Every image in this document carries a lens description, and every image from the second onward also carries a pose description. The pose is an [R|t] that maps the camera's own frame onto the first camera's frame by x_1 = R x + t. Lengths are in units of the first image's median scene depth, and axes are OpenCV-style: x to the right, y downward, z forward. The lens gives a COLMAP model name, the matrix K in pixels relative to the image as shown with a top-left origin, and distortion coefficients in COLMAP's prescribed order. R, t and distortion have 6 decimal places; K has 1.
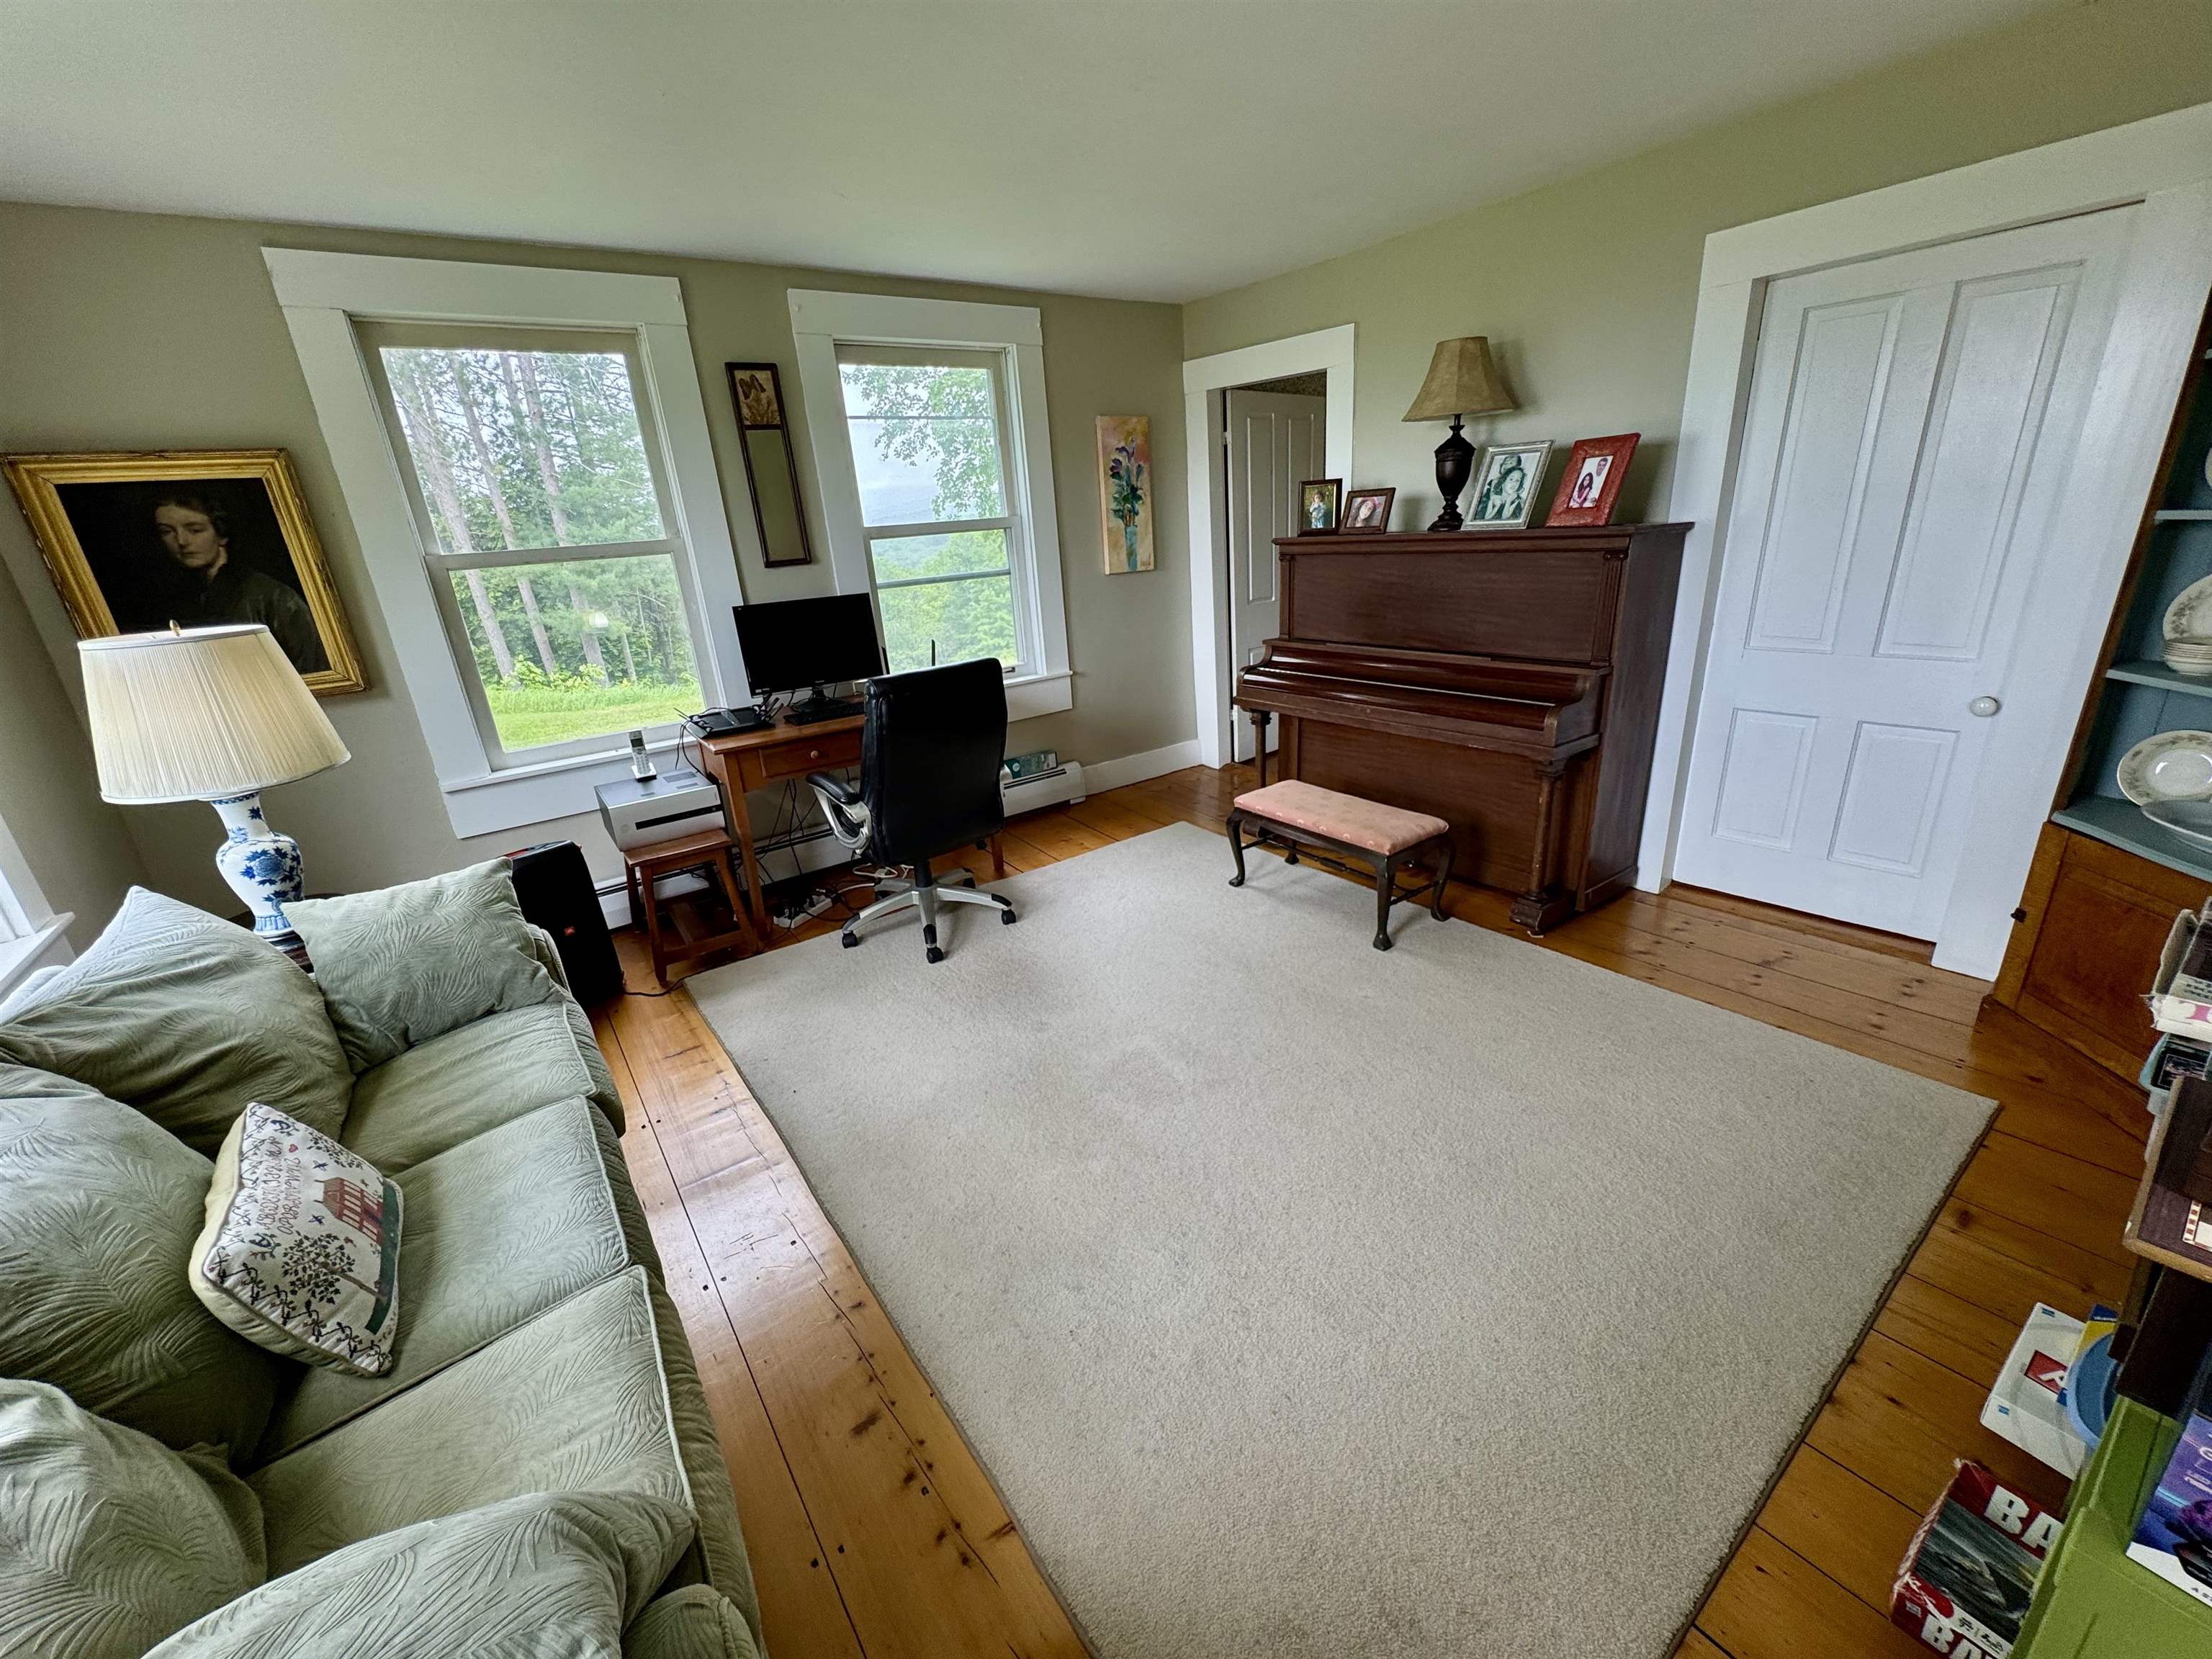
lens RADIAL K [[880.5, 0, 1106.0], [0, 880.5, 829.5], [0, 0, 1]] dist [-0.002867, -0.000796]
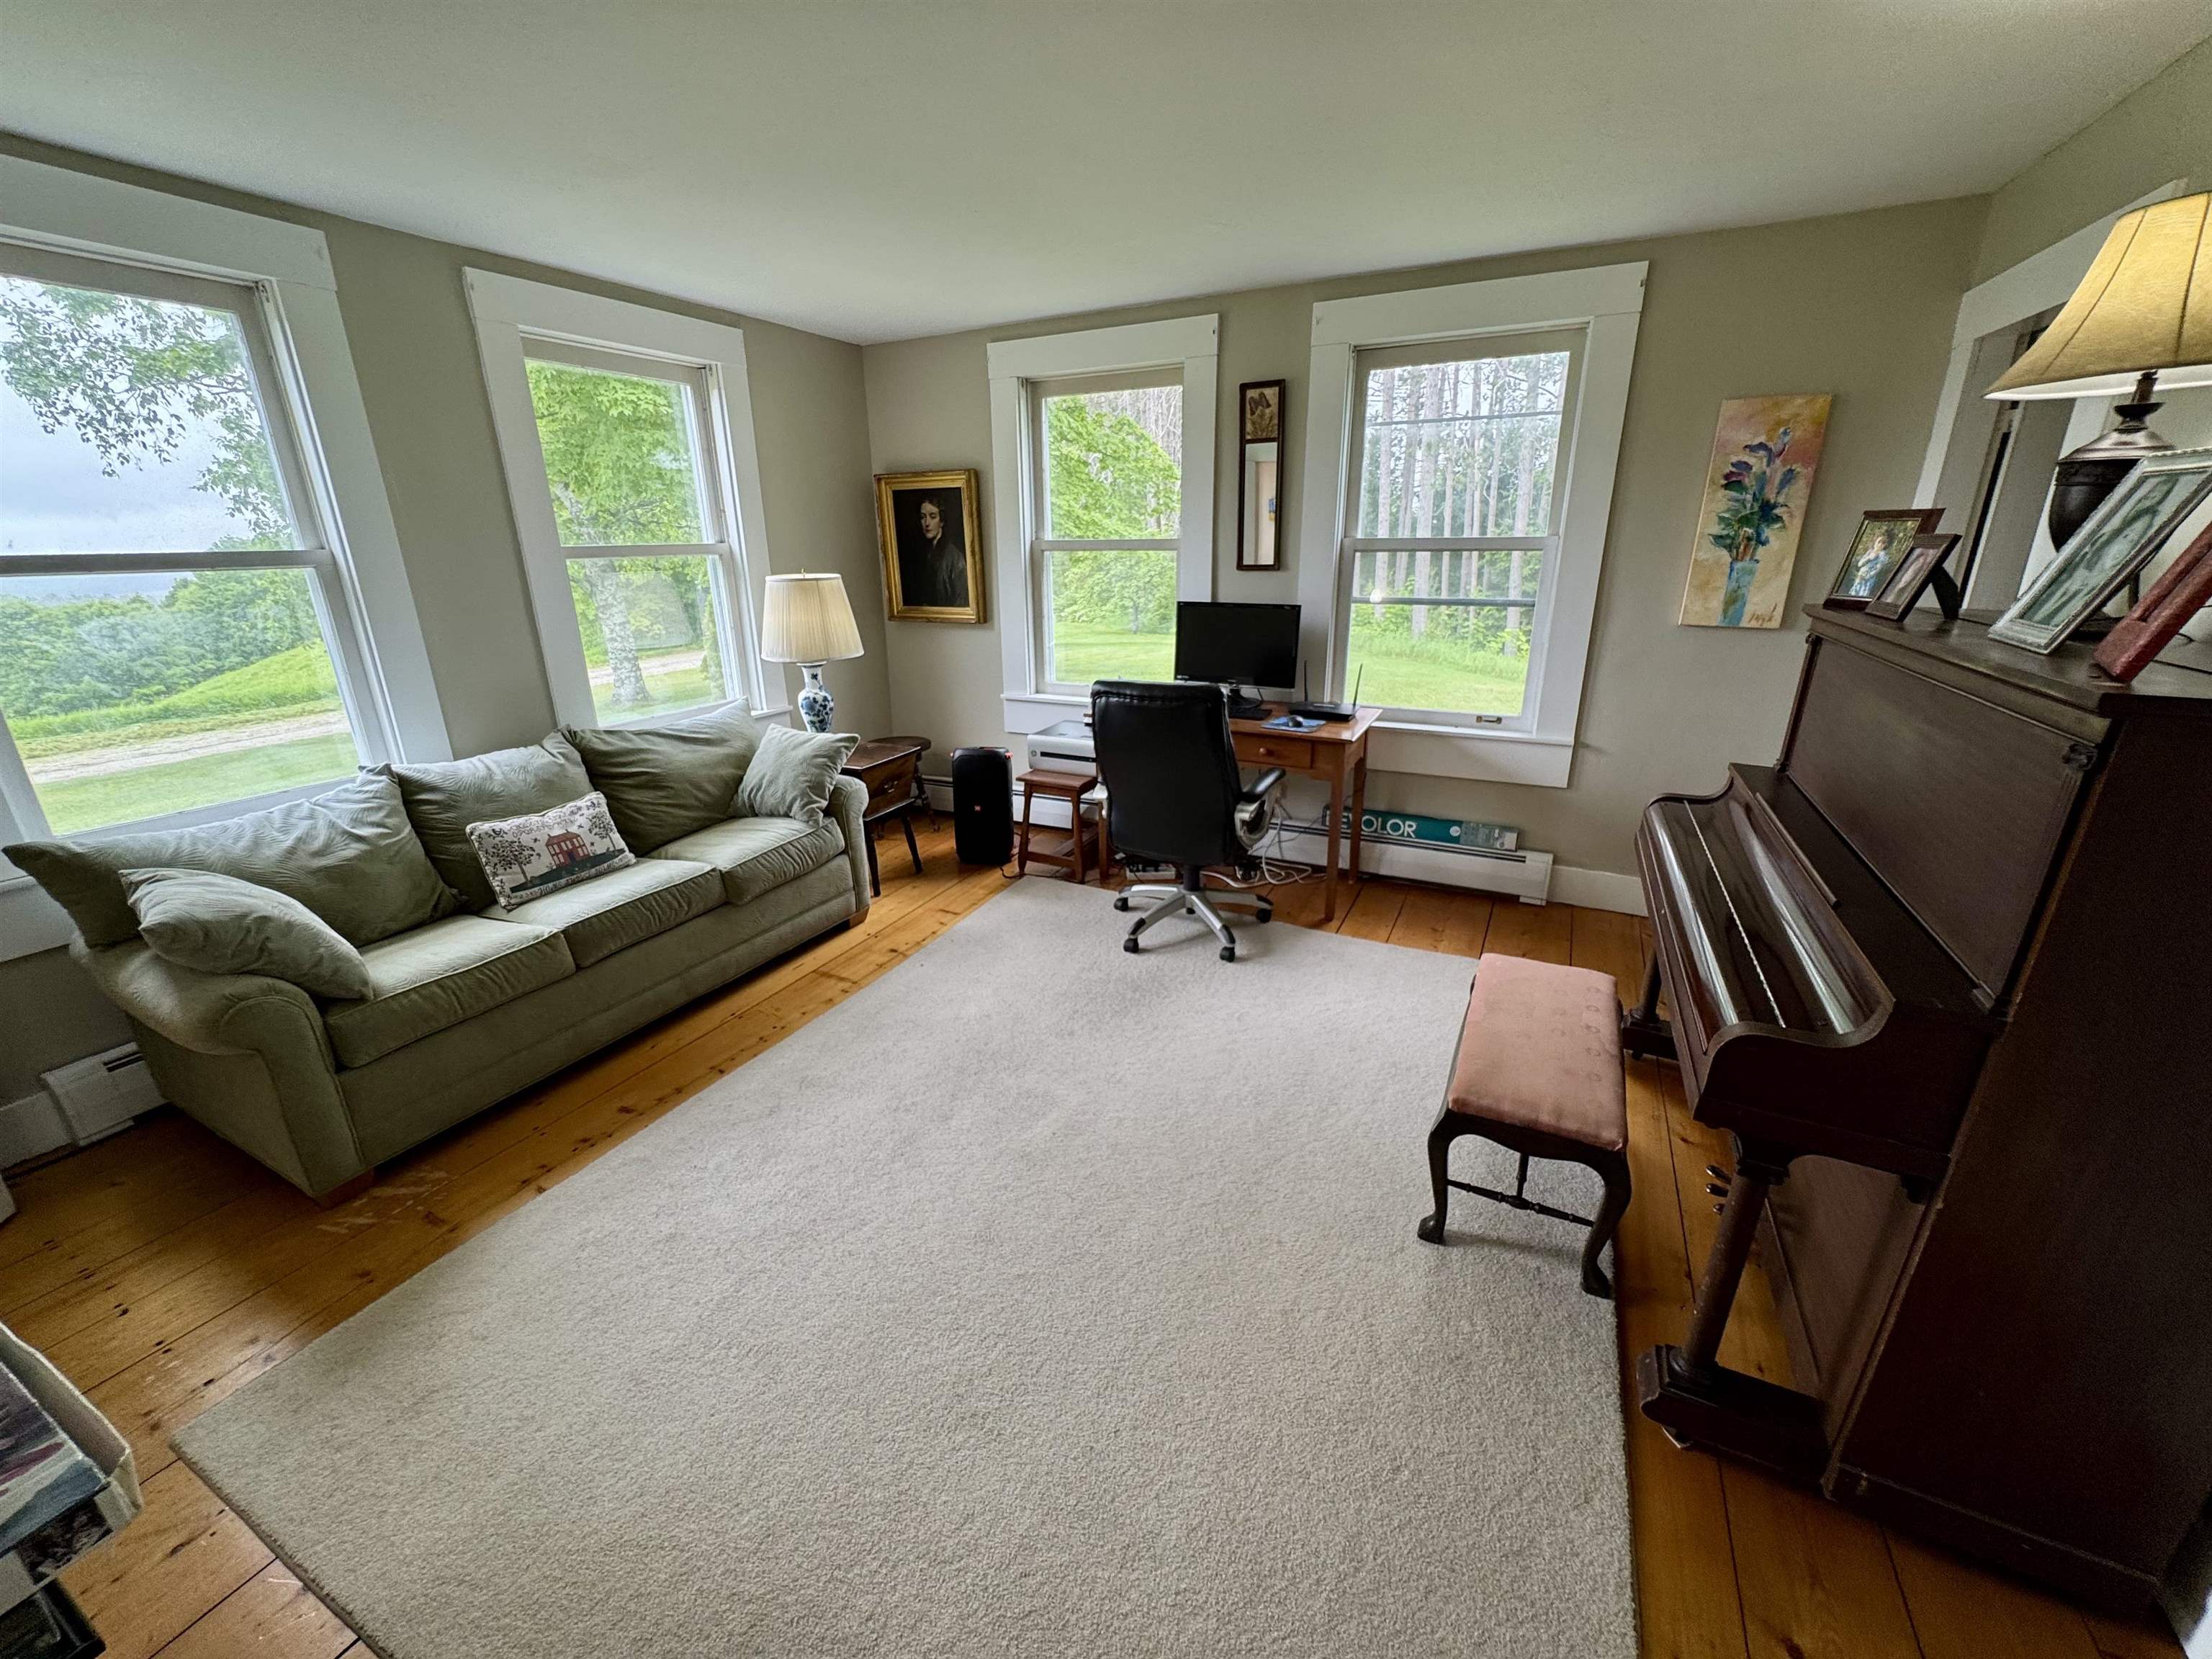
lens RADIAL K [[883.1, 0, 1106.0], [0, 883.1, 829.5], [0, 0, 1]] dist [-0.000119, 0.000127]
pose [[0.454633, 0.339492, -0.823440, 0.563486], [-0.318465, 0.925352, 0.205680, -0.178302], [0.831799, 0.168728, 0.528811, 0.349739]]
